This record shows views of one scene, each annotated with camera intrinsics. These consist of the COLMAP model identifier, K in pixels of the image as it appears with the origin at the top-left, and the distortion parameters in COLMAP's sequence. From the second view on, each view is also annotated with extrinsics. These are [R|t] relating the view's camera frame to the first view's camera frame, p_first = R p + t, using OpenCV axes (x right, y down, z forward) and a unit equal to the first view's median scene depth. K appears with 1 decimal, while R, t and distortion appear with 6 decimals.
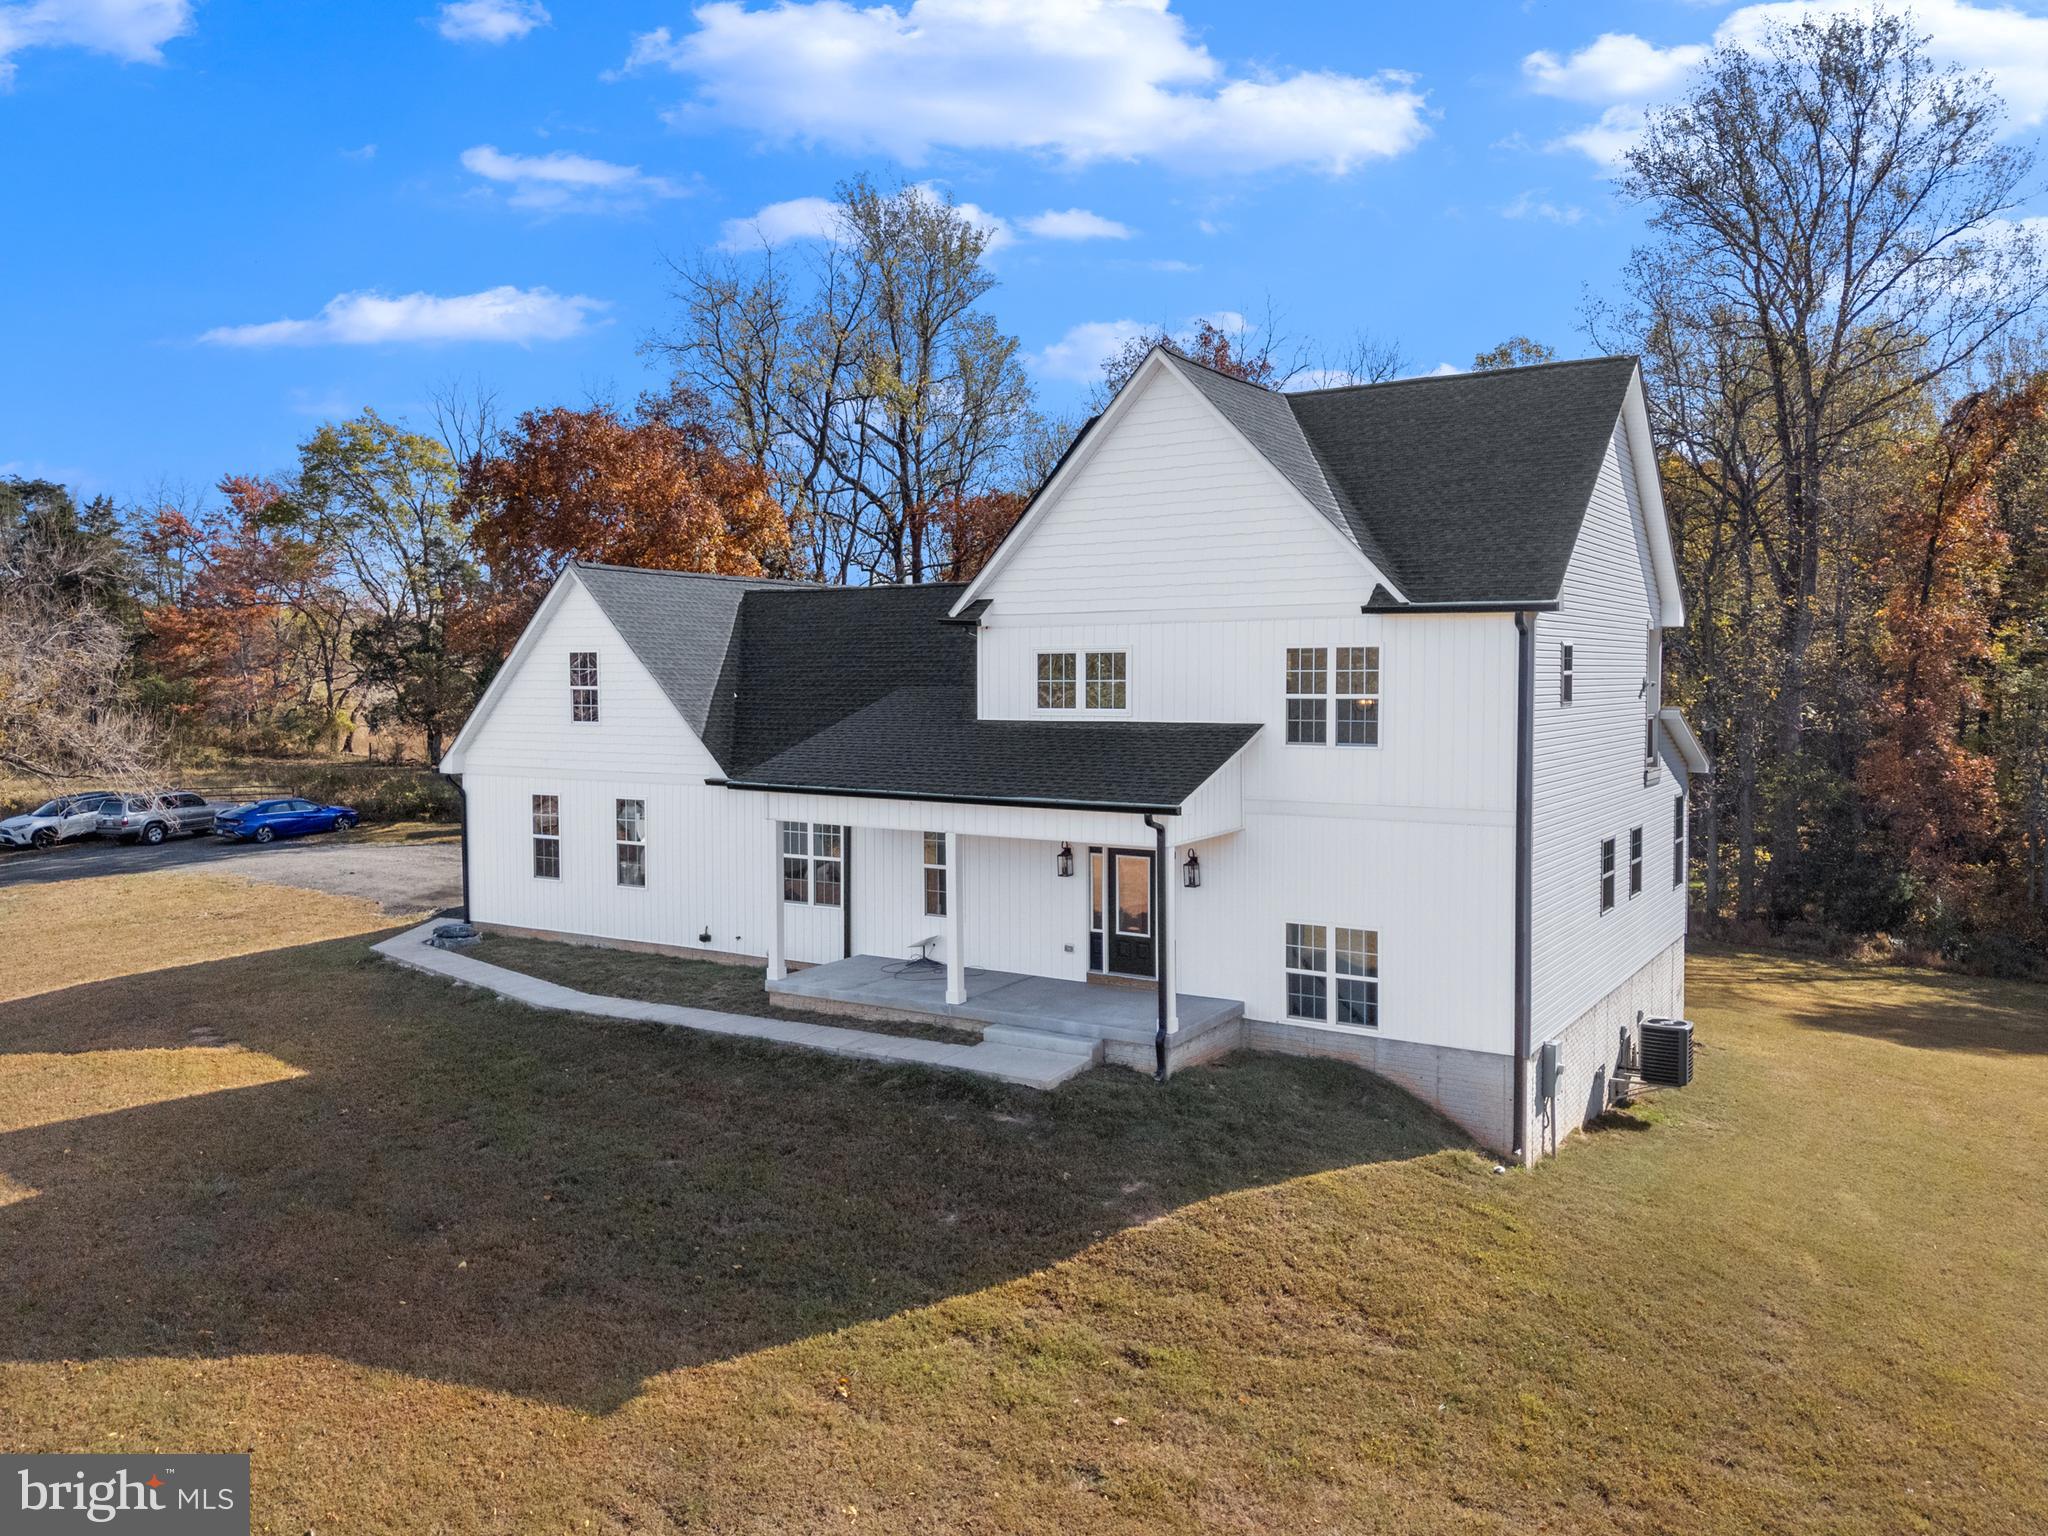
lens RADIAL K [[1519.8, 0, 1028.9], [0, 1519.8, 779.1], [0, 0, 1]] dist [0.064144, -0.048711]
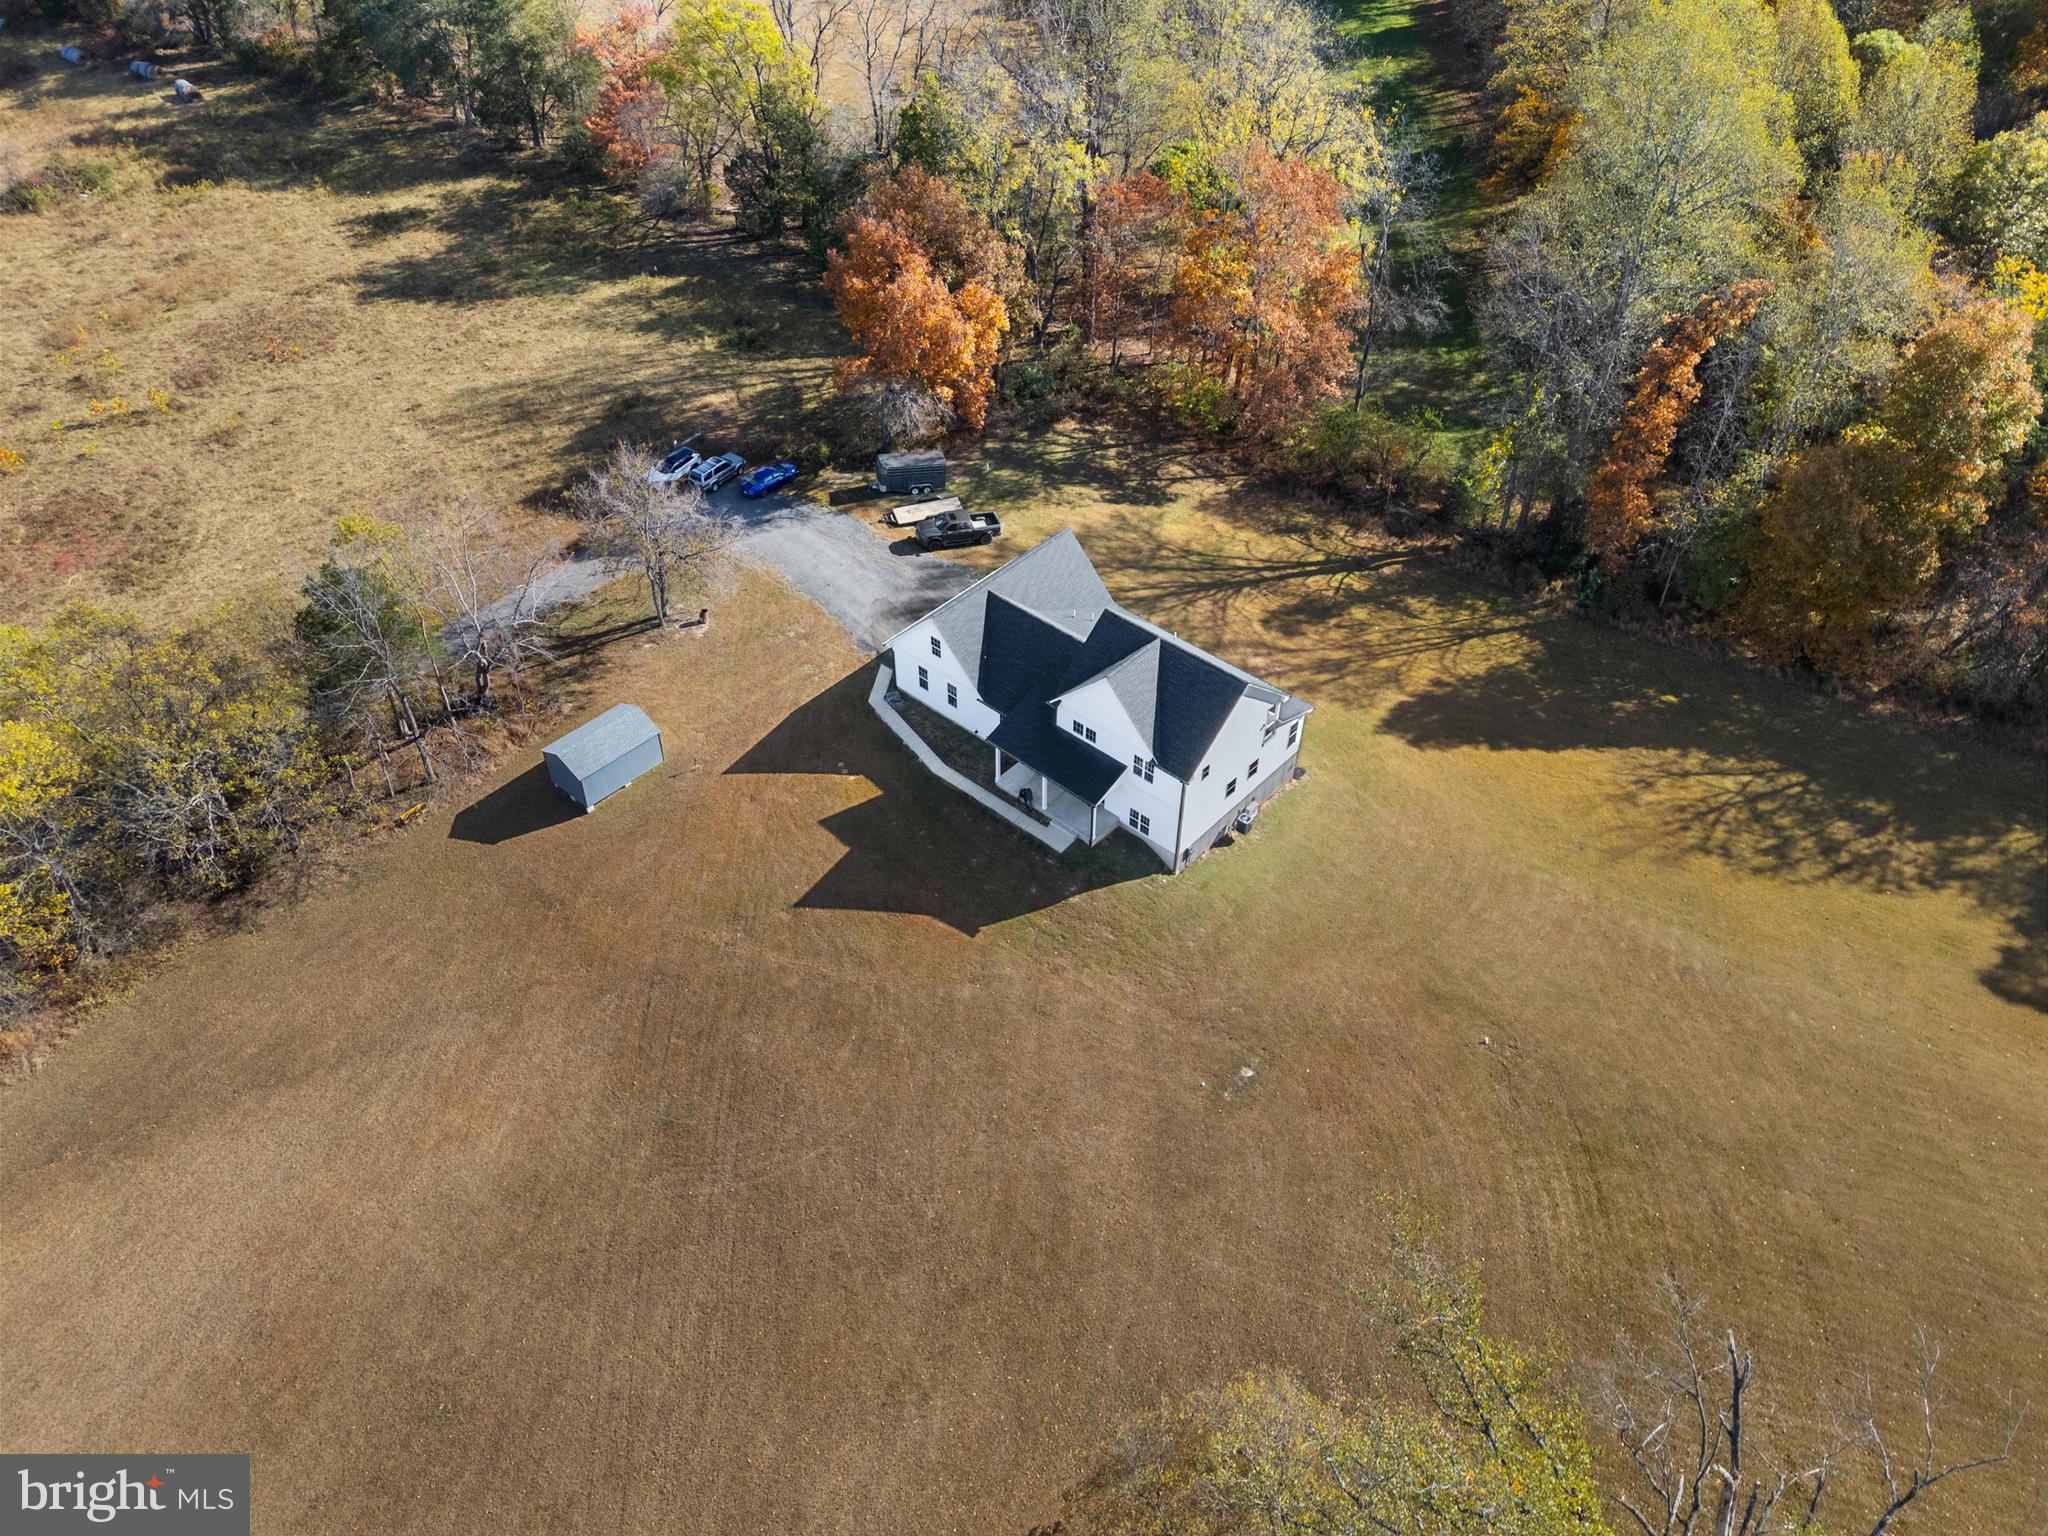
lens RADIAL K [[1519.8, 0, 1040.3], [0, 1519.8, 778.5], [0, 0, 1]] dist [0.064144, -0.048711]
pose [[0.989452, 0.111480, -0.092502, 0.282233], [-0.026094, 0.765277, 0.643173, -2.337160], [0.142490, -0.633975, 0.760114, -1.829516]]
